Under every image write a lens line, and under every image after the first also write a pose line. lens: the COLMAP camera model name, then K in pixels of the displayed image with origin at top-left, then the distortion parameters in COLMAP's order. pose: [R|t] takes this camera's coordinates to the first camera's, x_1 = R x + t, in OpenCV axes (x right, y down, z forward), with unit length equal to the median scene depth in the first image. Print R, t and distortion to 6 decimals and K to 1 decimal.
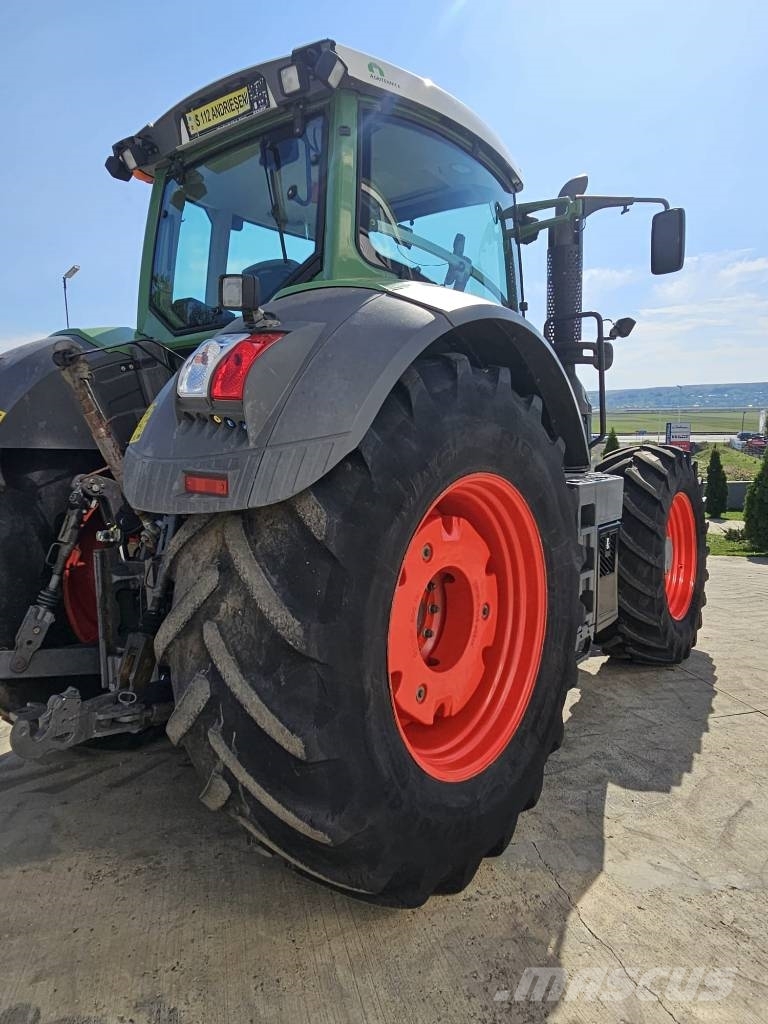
lens RADIAL K [[680.6, 0, 377.6], [0, 680.6, 514.9], [0, 0, 1]] dist [0.000352, 0.001813]
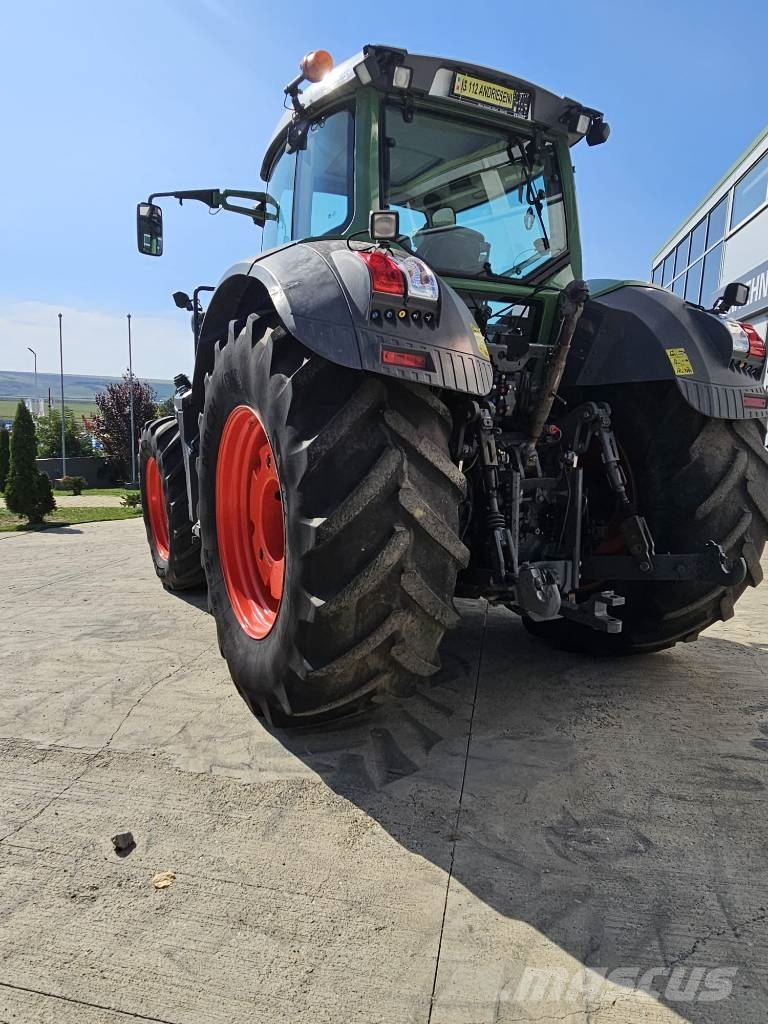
lens RADIAL K [[680.6, 0, 376.5], [0, 680.6, 516.7], [0, 0, 1]] dist [0.000352, 0.001813]
pose [[0.422841, -0.099891, 0.900682, -1.445737], [0.082979, 0.993998, 0.071285, 0.027798], [-0.902397, 0.044596, 0.428592, 0.712797]]
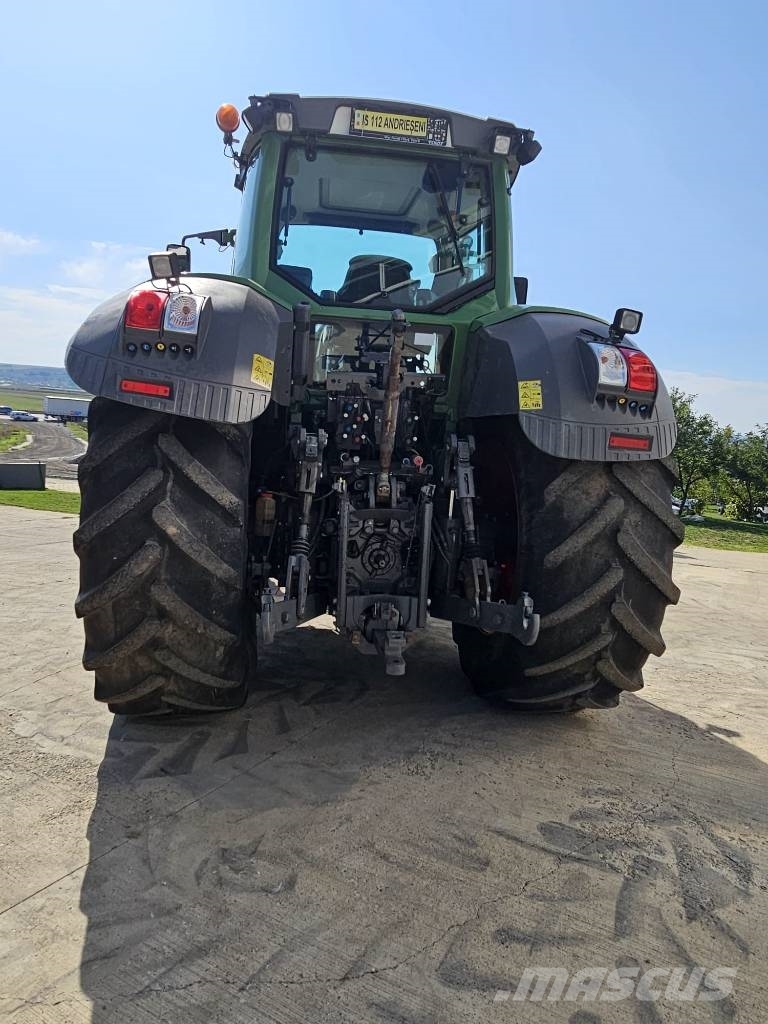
lens RADIAL K [[680.6, 0, 376.4], [0, 680.6, 516.0], [0, 0, 1]] dist [0.000352, 0.001813]
pose [[0.701493, -0.027747, 0.712136, -1.116076], [0.009644, 0.999520, 0.029444, 0.044947], [-0.712611, -0.013787, 0.701424, 0.194466]]
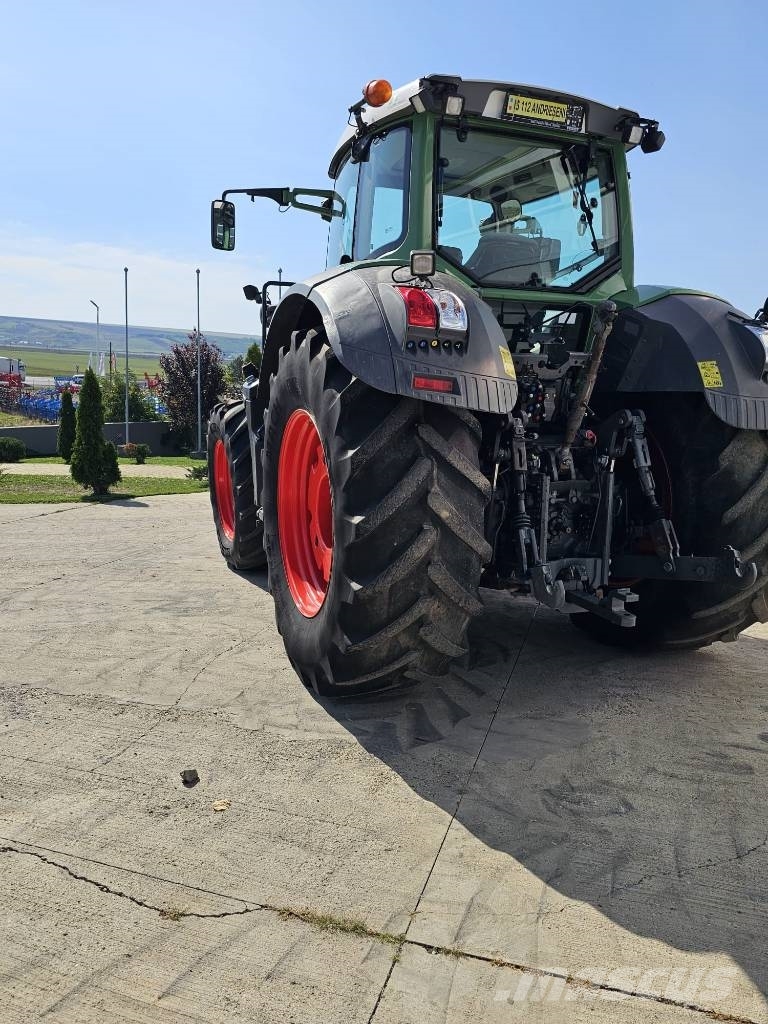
lens RADIAL K [[765.2, 0, 394.3], [0, 765.2, 507.9], [0, 0, 1]] dist [0.065947, -0.066011]
pose [[0.506618, -0.103767, 0.855903, -1.641663], [0.058946, 0.994577, 0.085688, -0.019594], [-0.860153, 0.007041, 0.509987, 0.527993]]
